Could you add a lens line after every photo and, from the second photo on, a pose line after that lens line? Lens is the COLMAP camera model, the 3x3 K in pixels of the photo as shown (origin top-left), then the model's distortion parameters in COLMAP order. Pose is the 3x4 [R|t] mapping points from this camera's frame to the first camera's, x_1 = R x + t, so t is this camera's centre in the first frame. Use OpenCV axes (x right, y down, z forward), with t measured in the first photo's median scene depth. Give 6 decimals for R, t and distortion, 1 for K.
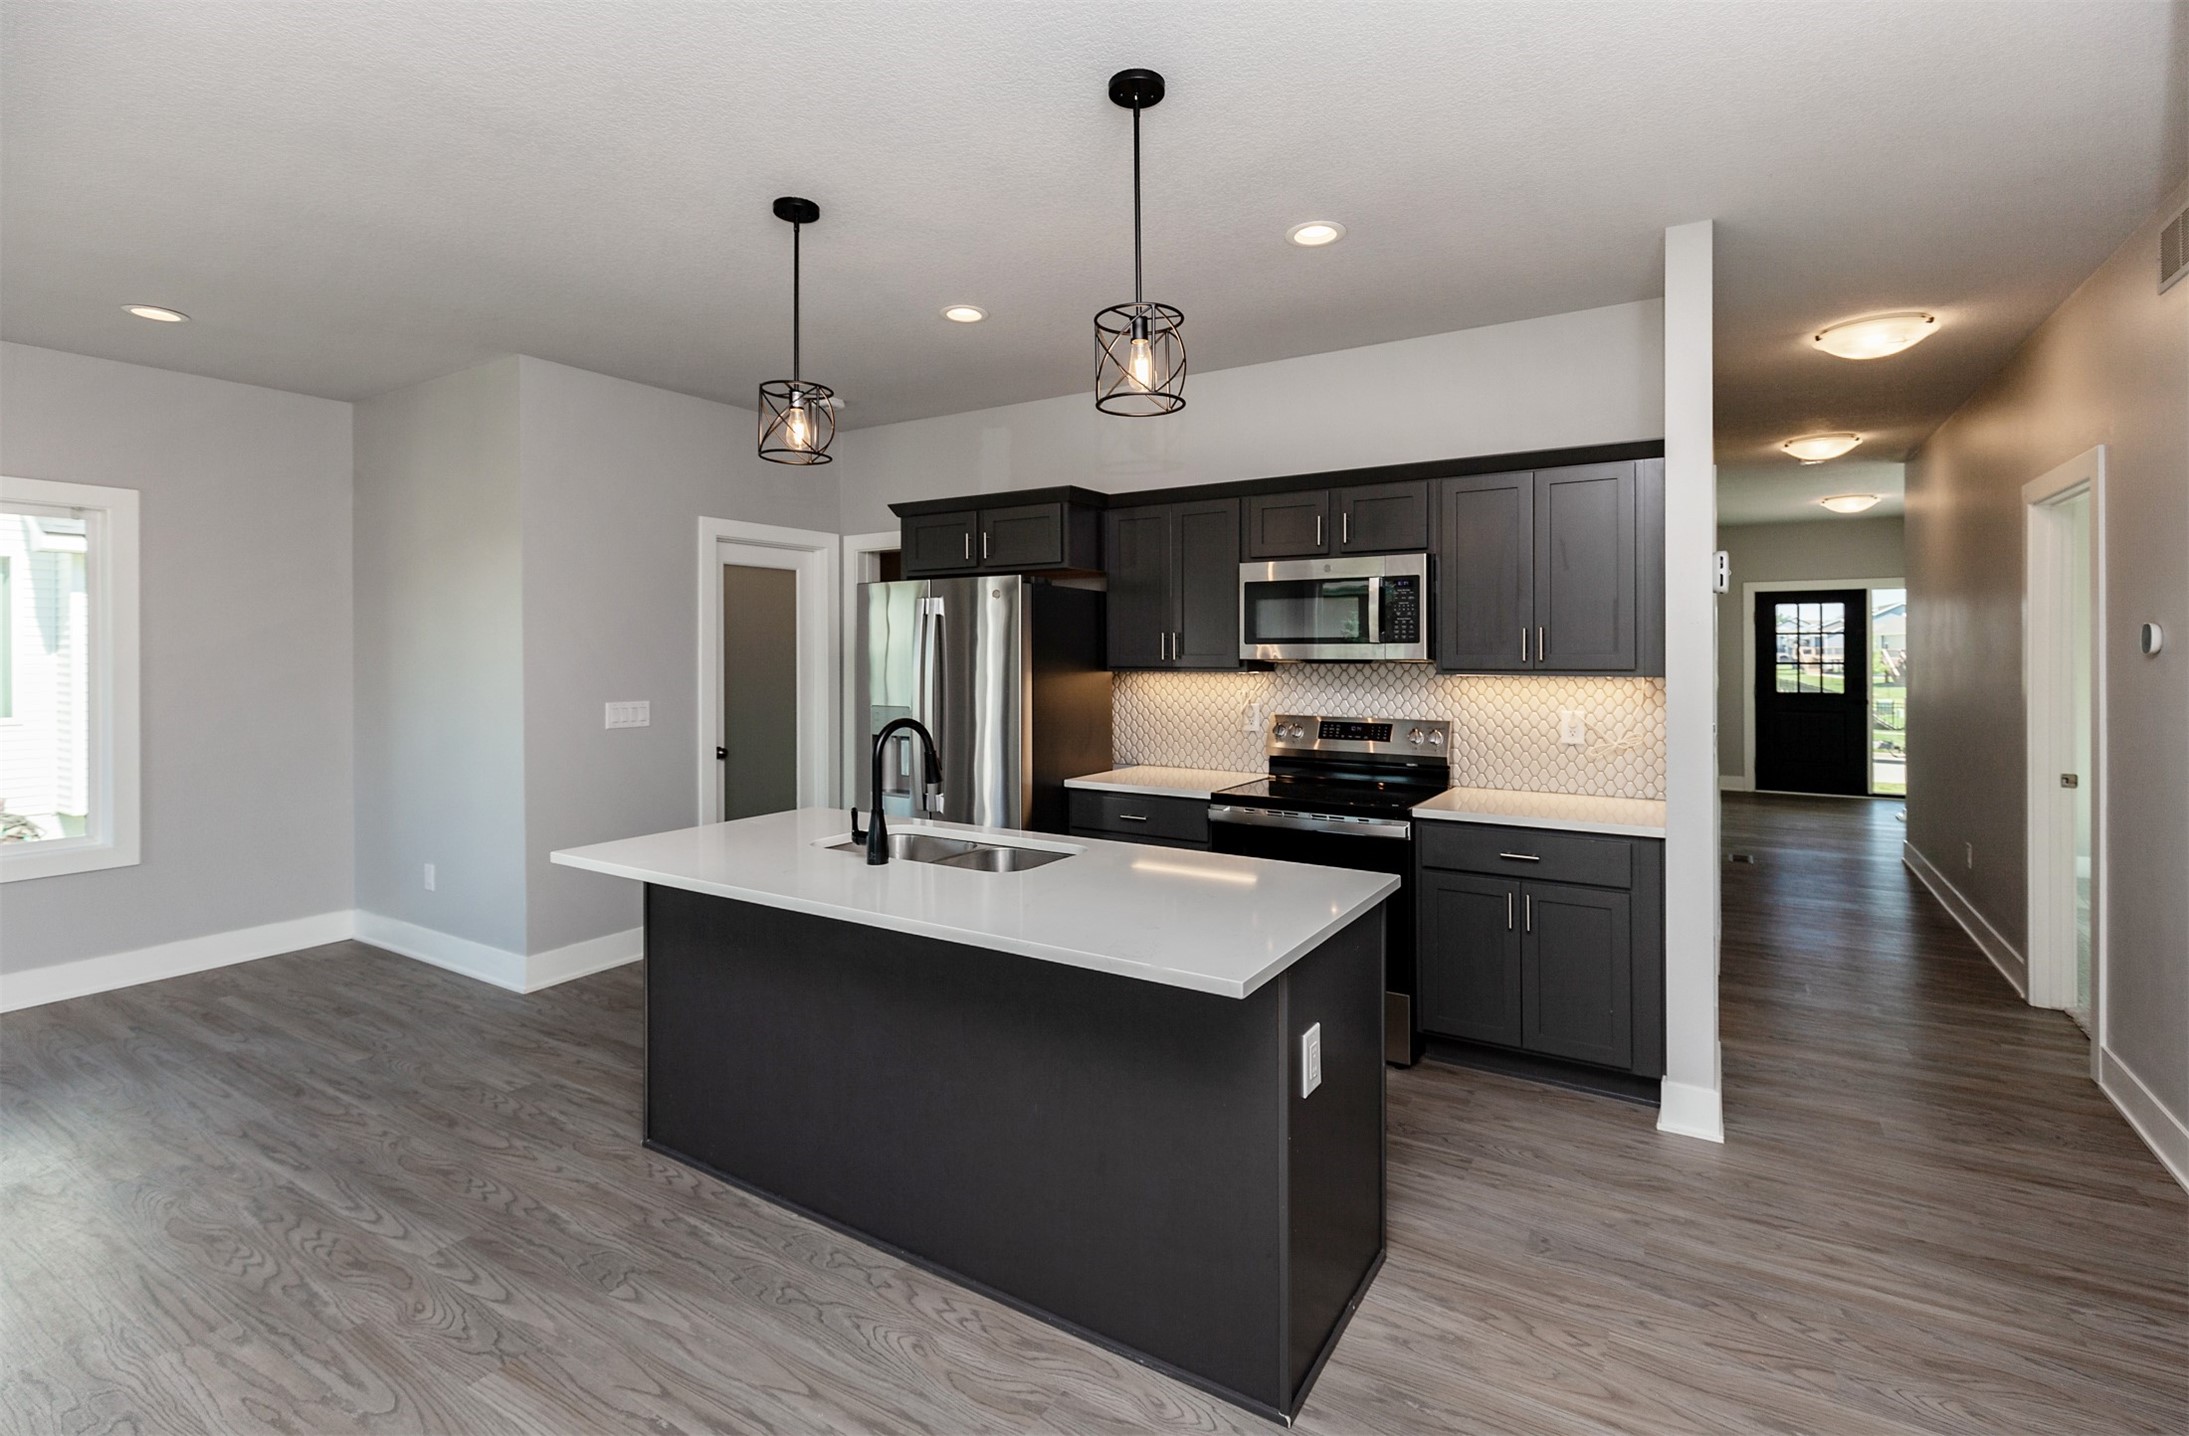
lens RADIAL K [[982.6, 0, 1107.4], [0, 982.6, 648.9], [0, 0, 1]] dist [0.002008, 0.000390]
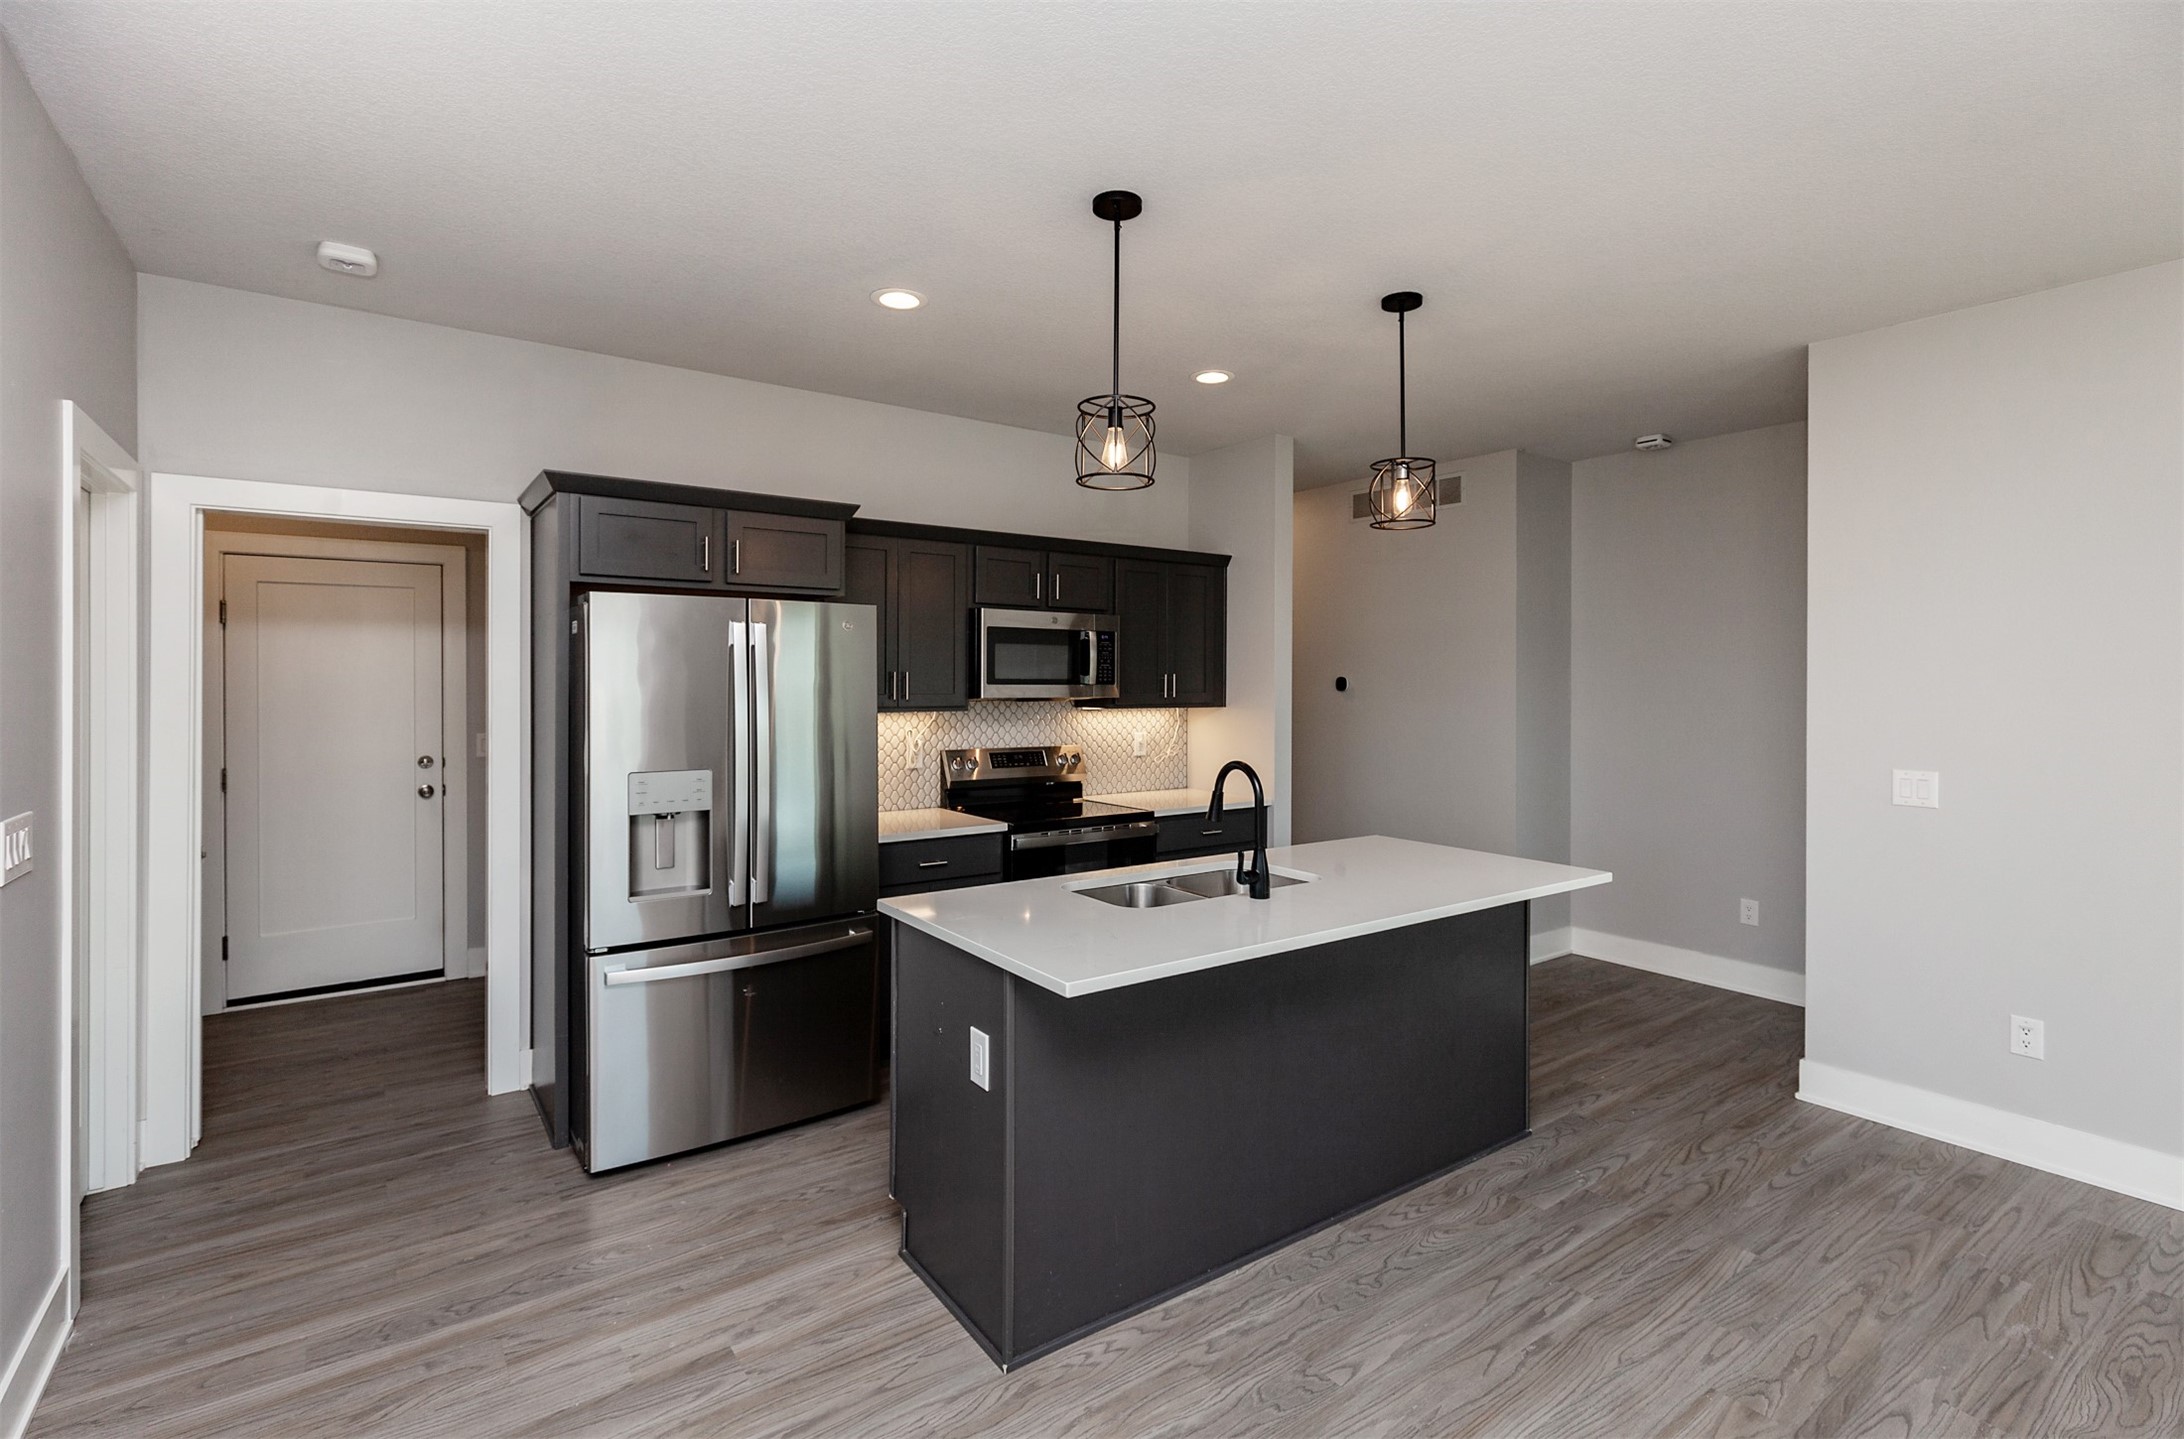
lens RADIAL K [[1009.1, 0, 1095.6], [0, 1009.1, 676.1], [0, 0, 1]] dist [0.005280, 0.000186]
pose [[0.390598, 0.007712, 0.920529, -0.994259], [-0.005406, 0.999967, -0.006083, -0.009341], [-0.920545, -0.002600, 0.390627, 0.559886]]
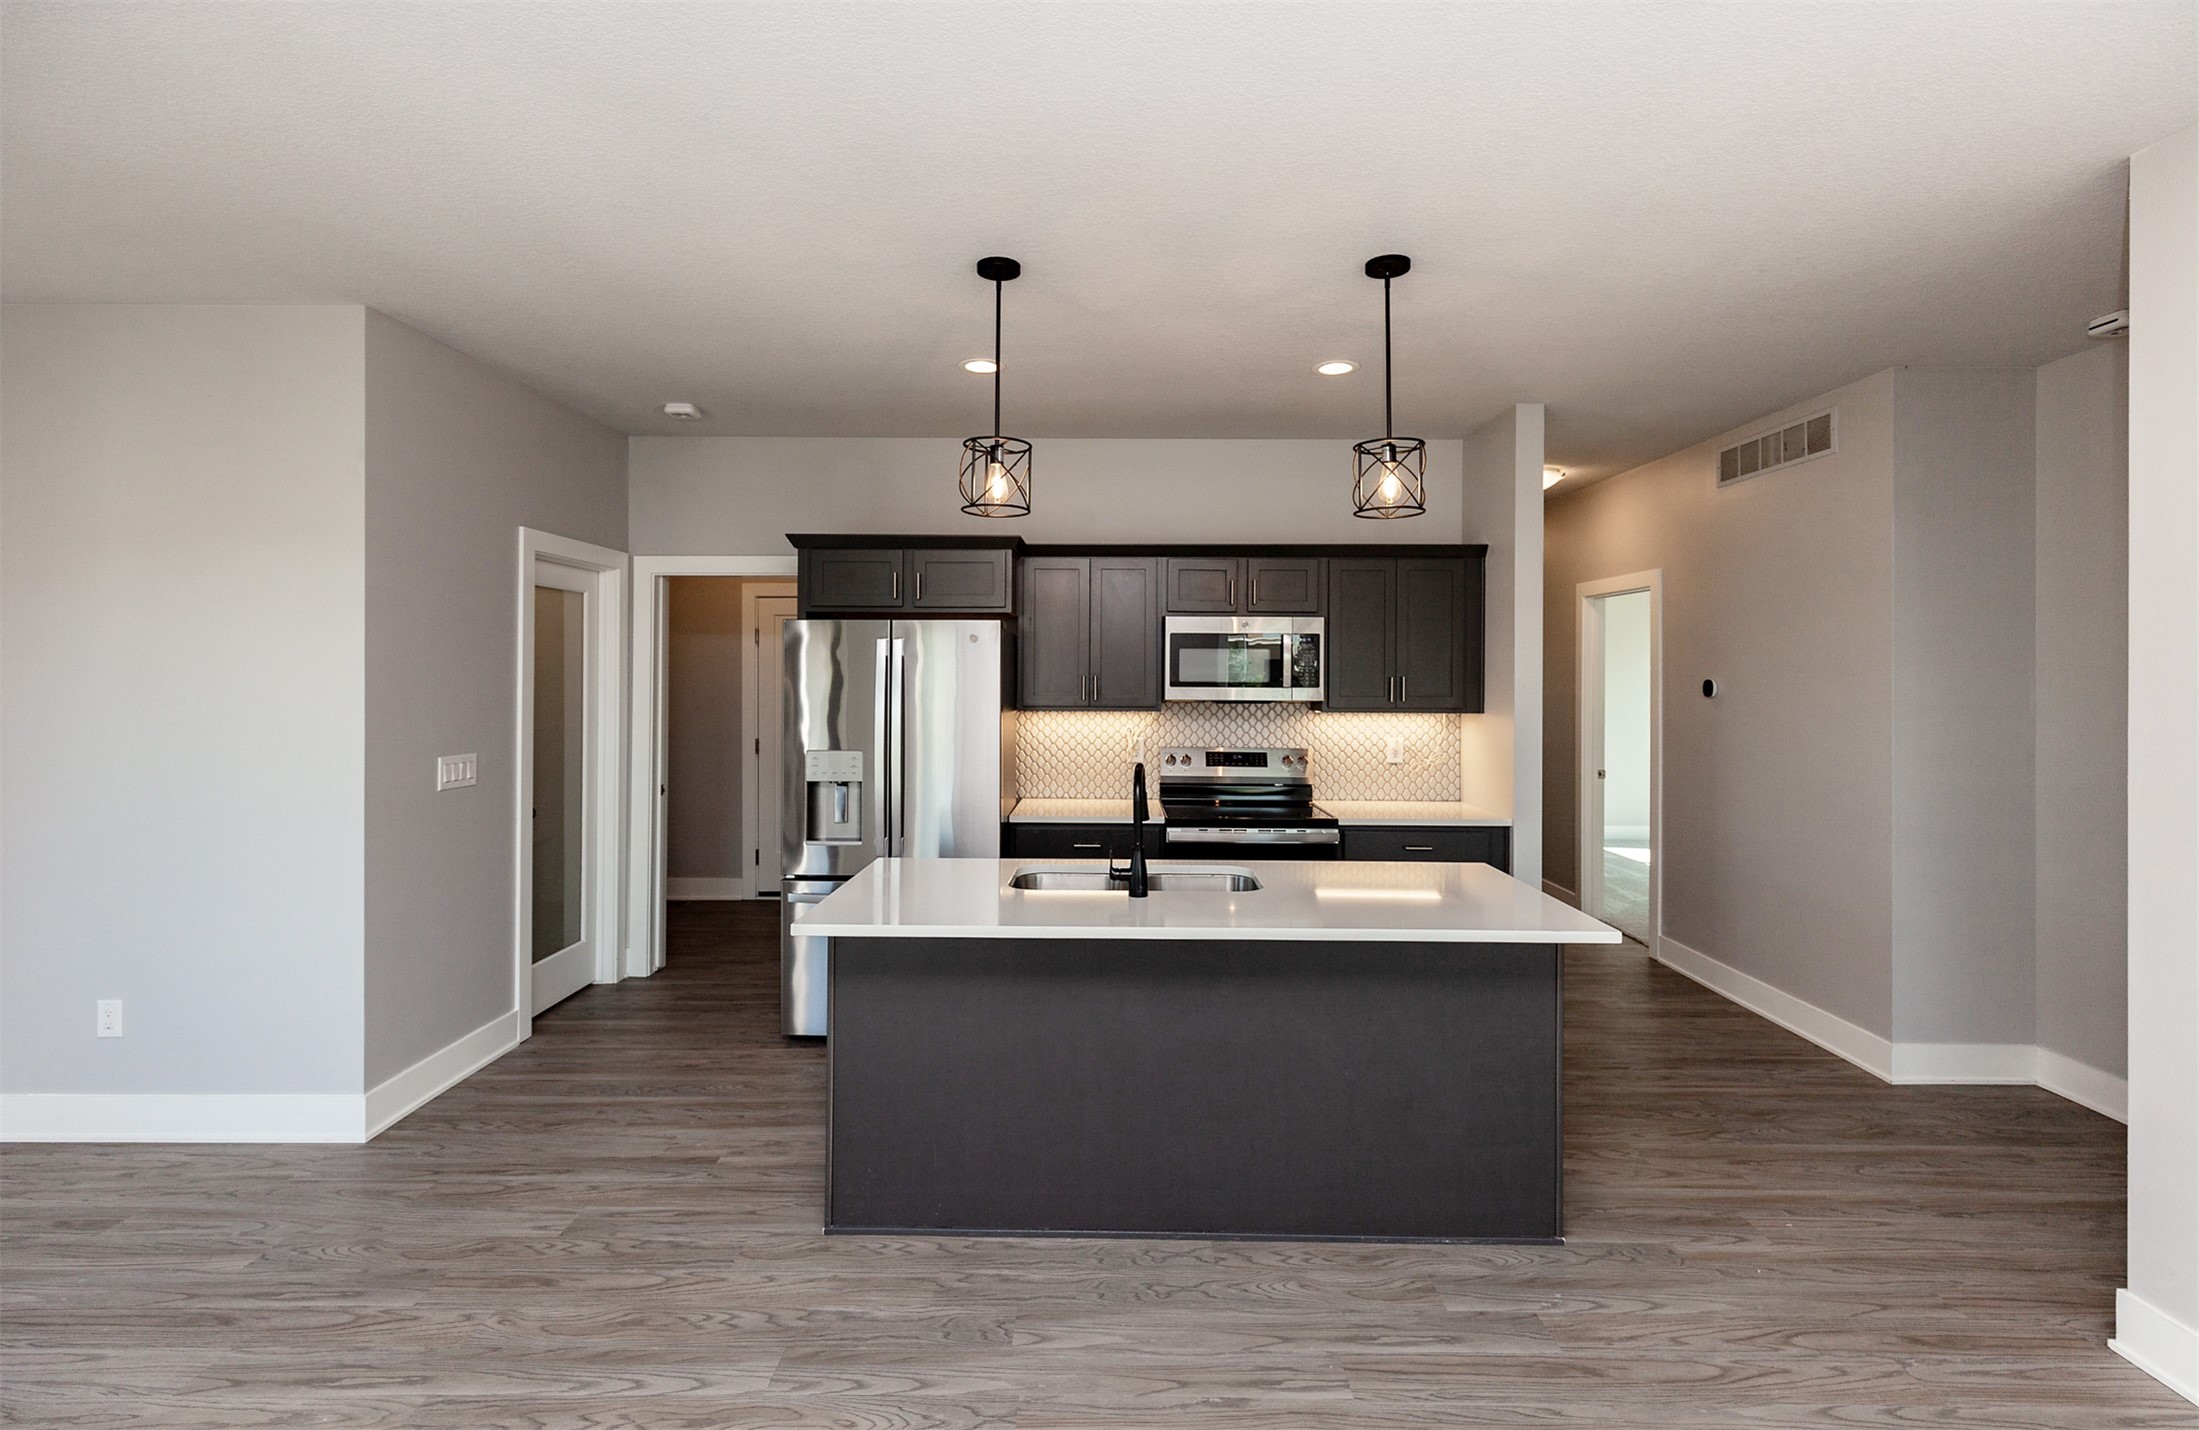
lens RADIAL K [[999.4, 0, 1095.1], [0, 999.4, 669.3], [0, 0, 1]] dist [0.005043, 0.000459]
pose [[0.859479, 0.009947, 0.511075, -0.643175], [-0.006934, 0.999946, -0.007800, -0.019064], [-0.511124, 0.003160, 0.859501, 0.048753]]
